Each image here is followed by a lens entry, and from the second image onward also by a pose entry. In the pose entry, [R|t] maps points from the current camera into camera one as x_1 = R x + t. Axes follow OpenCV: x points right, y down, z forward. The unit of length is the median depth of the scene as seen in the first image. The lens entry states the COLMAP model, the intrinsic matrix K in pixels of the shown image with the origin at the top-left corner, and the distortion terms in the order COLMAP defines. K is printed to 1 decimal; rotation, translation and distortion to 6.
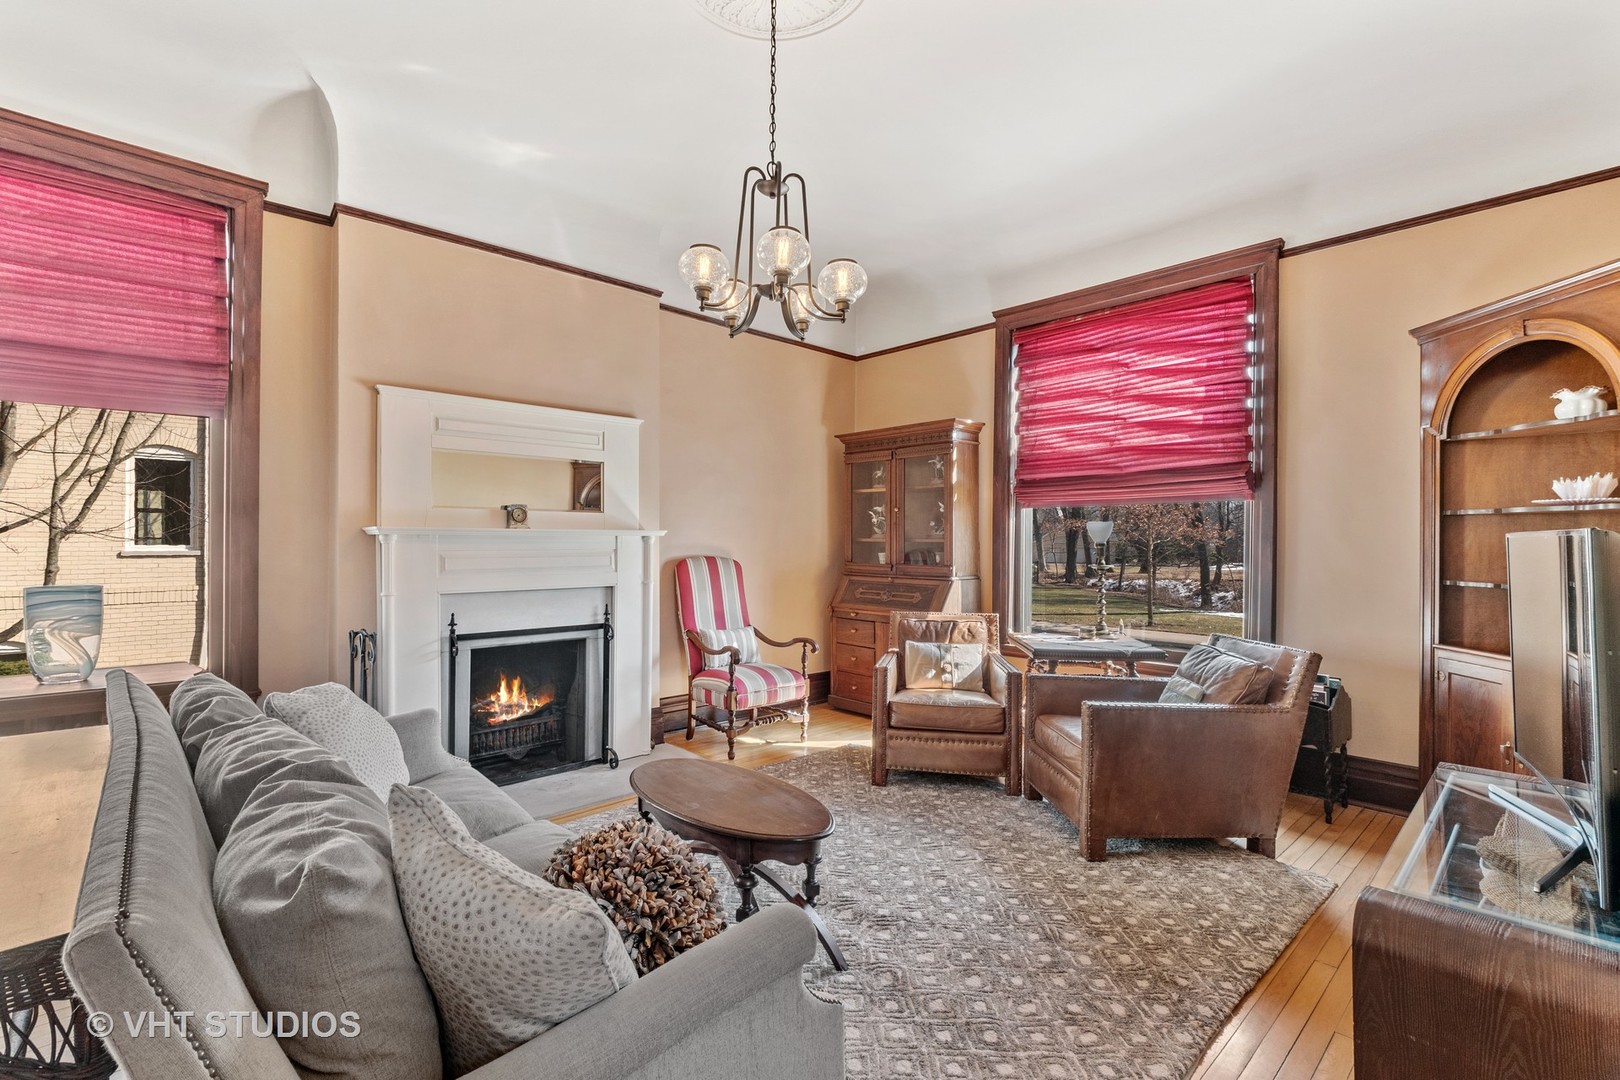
lens RADIAL K [[721.0, 0, 811.2], [0, 721.0, 541.5], [0, 0, 1]] dist [0.000698, -0.000628]
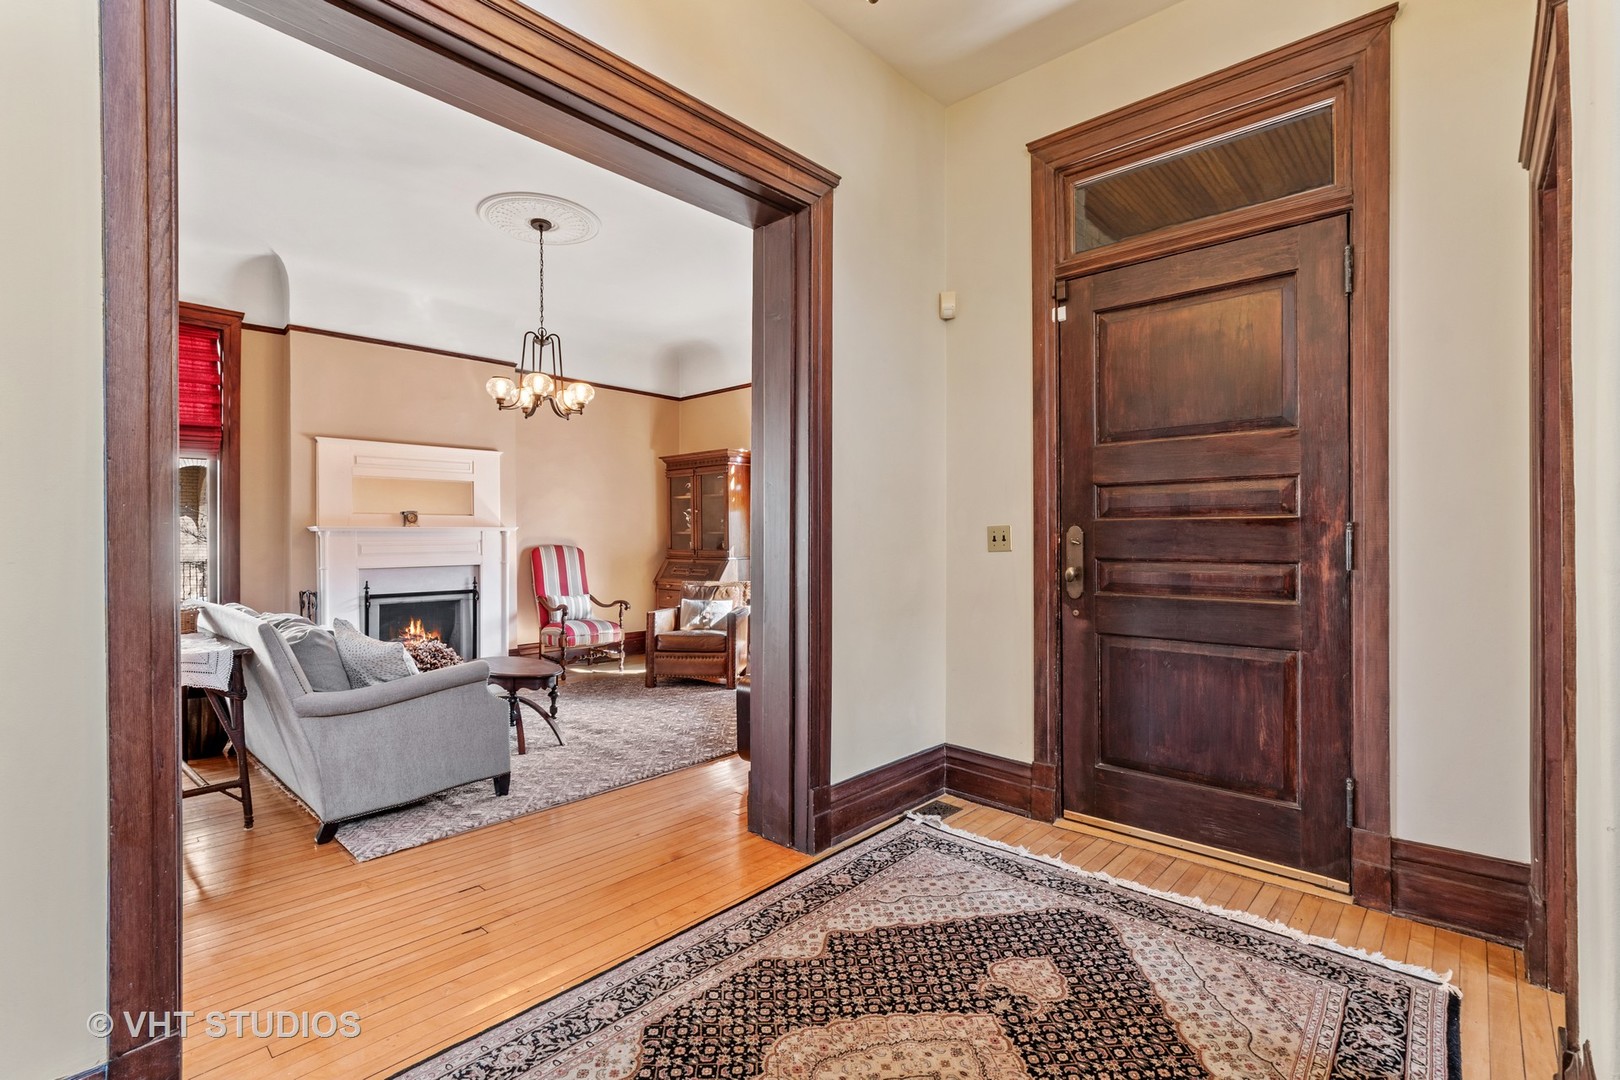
lens RADIAL K [[721.0, 0, 809.3], [0, 721.0, 533.7], [0, 0, 1]] dist [0.000698, -0.000628]
pose [[0.997217, -0.009115, 0.073998, 0.293116], [0.009458, 0.999946, -0.004289, 0.010433], [-0.073955, 0.004977, 0.997249, -0.536709]]
